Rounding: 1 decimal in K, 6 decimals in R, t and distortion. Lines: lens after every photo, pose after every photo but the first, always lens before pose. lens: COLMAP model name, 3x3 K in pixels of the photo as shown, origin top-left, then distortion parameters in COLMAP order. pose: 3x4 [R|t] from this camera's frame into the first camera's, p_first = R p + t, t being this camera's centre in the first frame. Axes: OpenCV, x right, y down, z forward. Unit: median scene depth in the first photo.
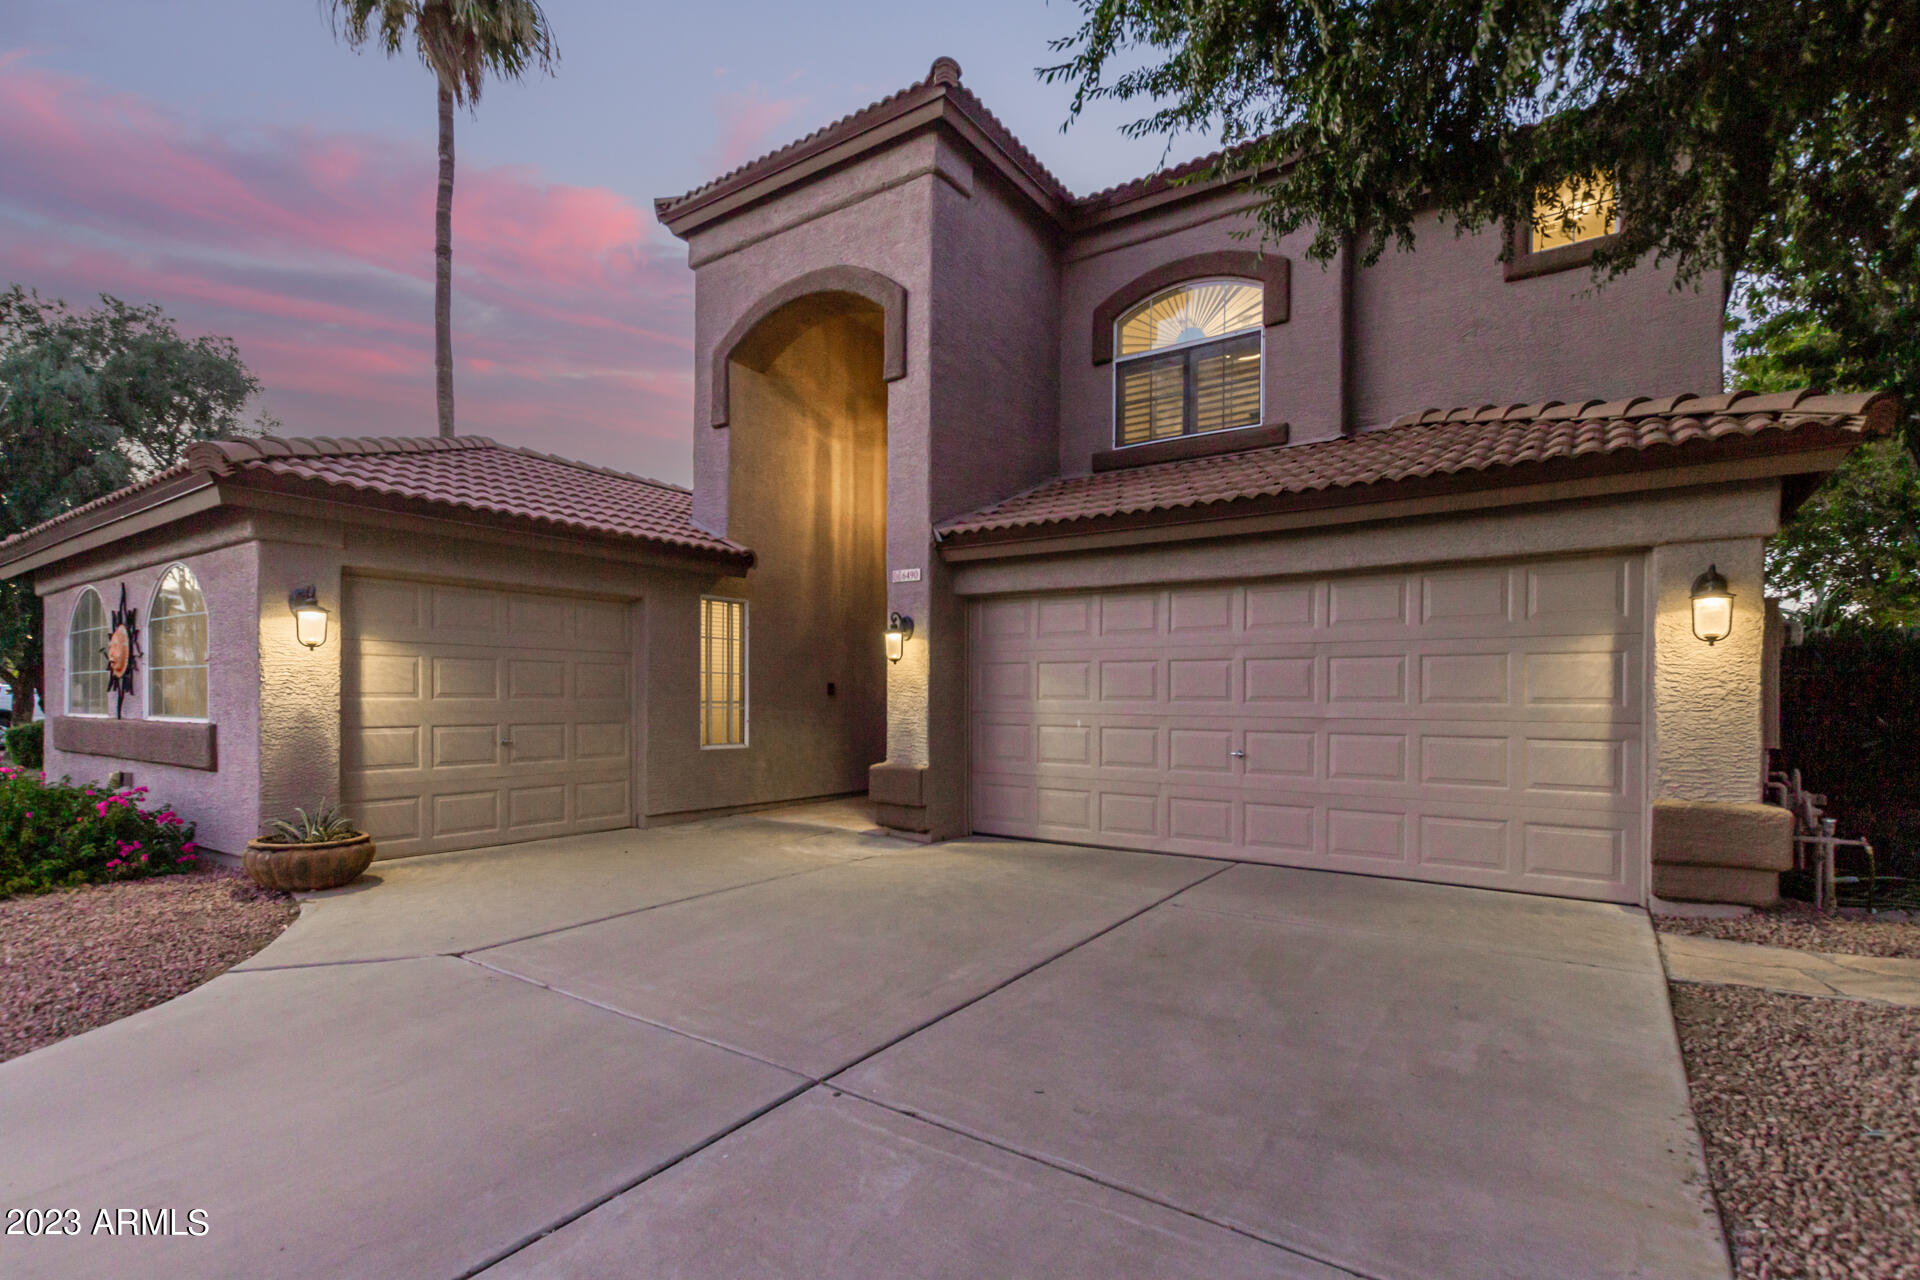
lens RADIAL K [[889.3, 0, 988.7], [0, 889.3, 693.1], [0, 0, 1]] dist [0.012953, 0.000343]
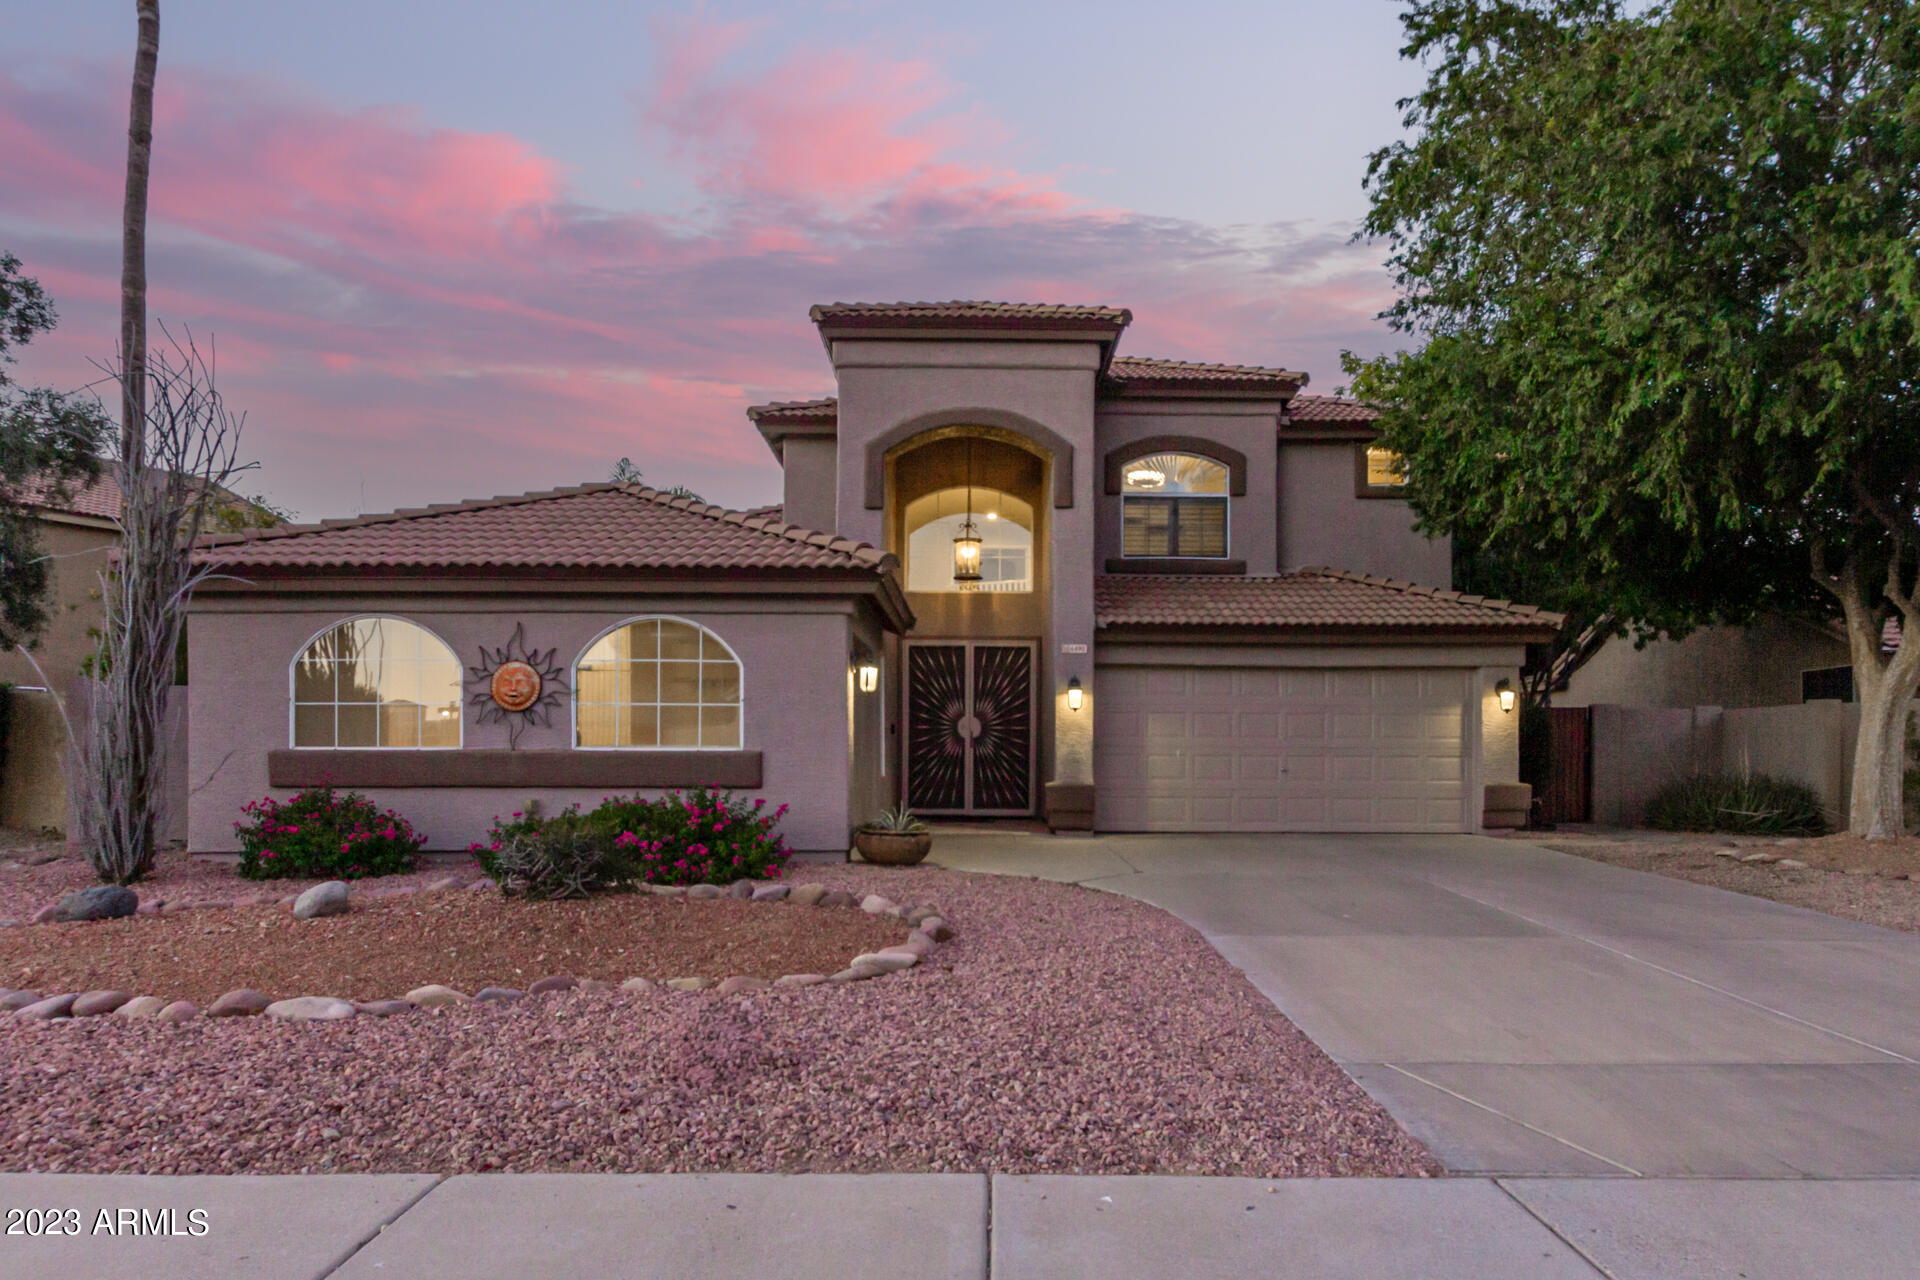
lens RADIAL K [[1152.5, 0, 992.3], [0, 1152.5, 749.3], [0, 0, 1]] dist [0.009553, 0.000162]
pose [[0.826278, -0.000334, 0.563263, -1.236826], [-0.004100, 0.999970, 0.006606, 0.015595], [-0.563248, -0.007768, 0.826251, -0.443029]]
